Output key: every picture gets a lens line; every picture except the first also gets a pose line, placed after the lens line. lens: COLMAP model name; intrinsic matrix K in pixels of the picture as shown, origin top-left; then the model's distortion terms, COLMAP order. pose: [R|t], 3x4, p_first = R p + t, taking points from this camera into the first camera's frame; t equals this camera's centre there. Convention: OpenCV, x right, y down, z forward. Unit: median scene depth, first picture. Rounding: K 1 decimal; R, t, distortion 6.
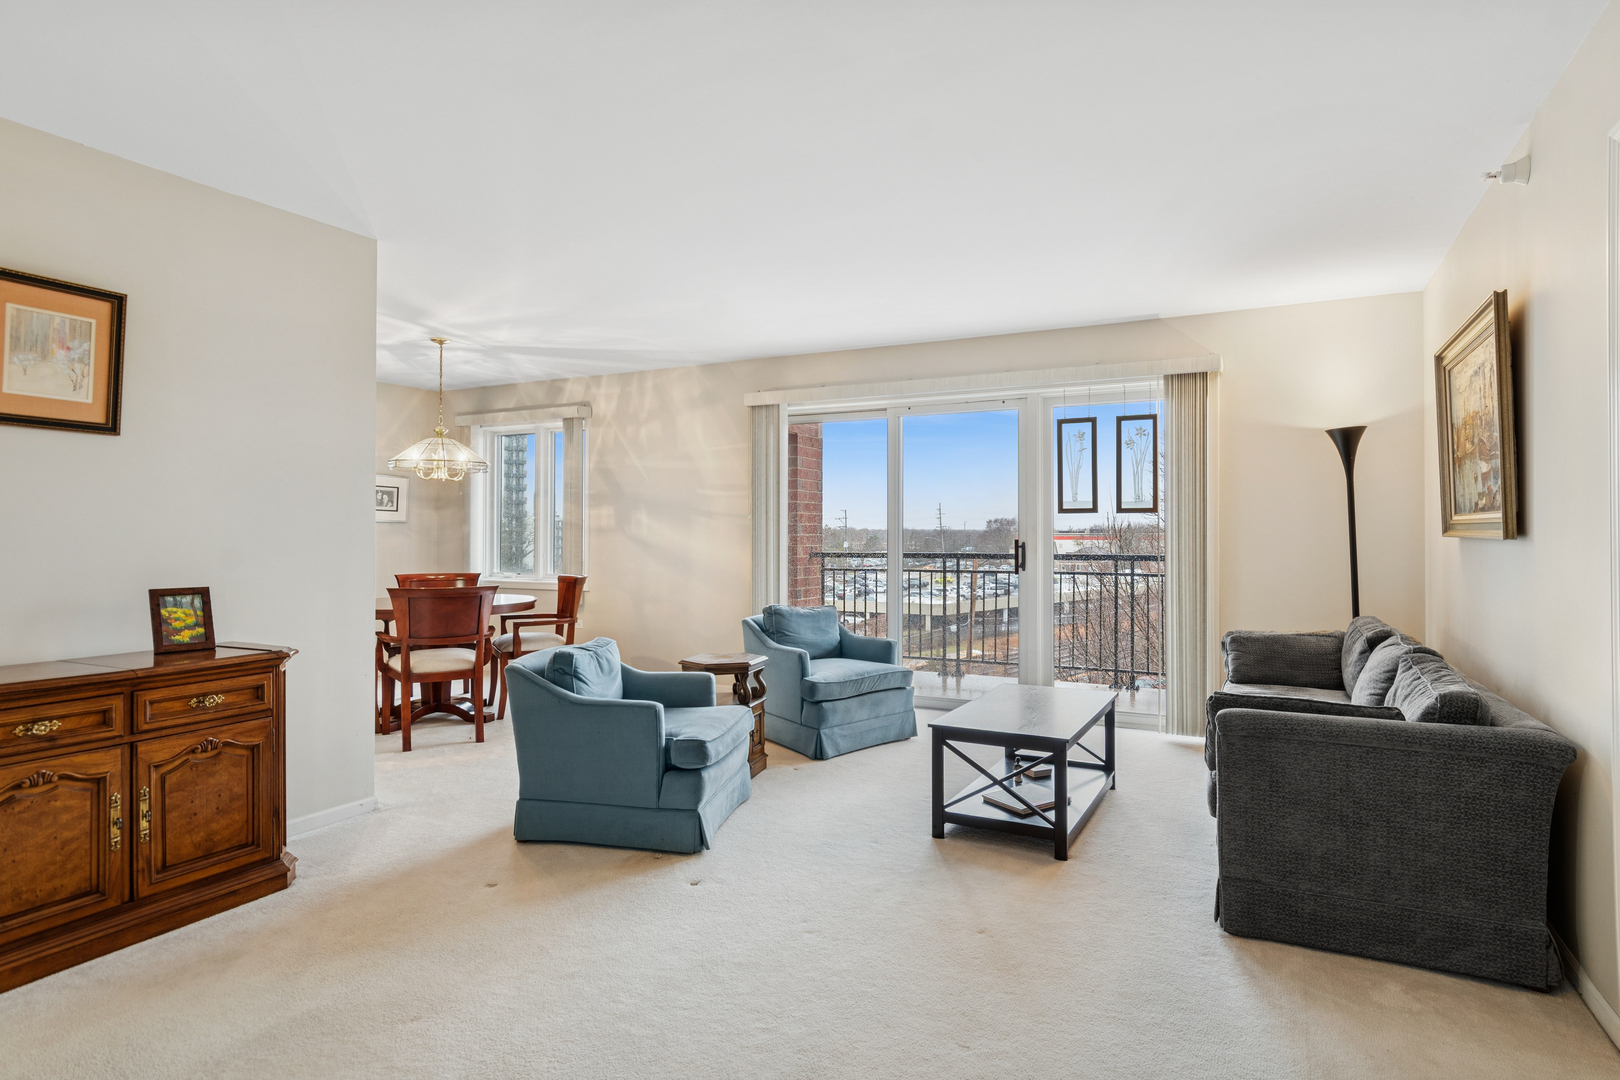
lens RADIAL K [[861.4, 0, 853.5], [0, 861.4, 523.7], [0, 0, 1]] dist [0.014483, -0.000434]
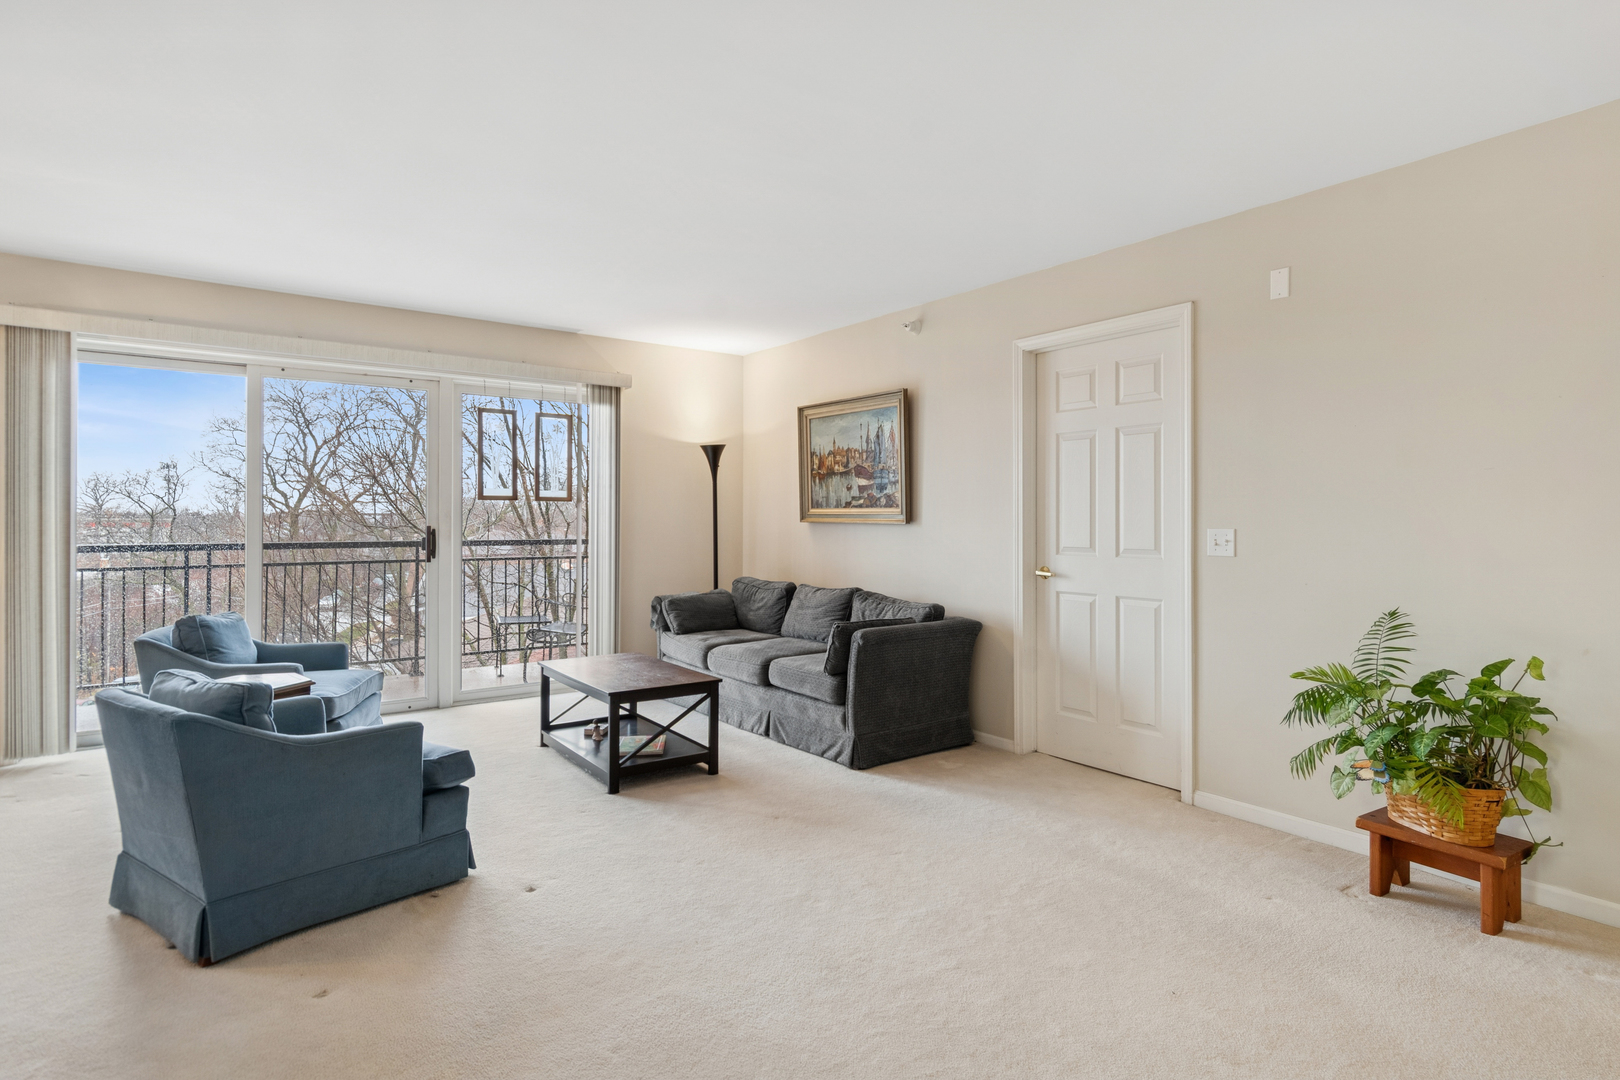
lens RADIAL K [[861.4, 0, 849.6], [0, 861.4, 525.7], [0, 0, 1]] dist [0.014483, -0.000434]
pose [[0.455139, -0.006495, 0.890397, -0.582464], [-0.011303, 0.999851, 0.013071, -0.000257], [-0.890349, -0.016014, 0.454997, 0.173533]]
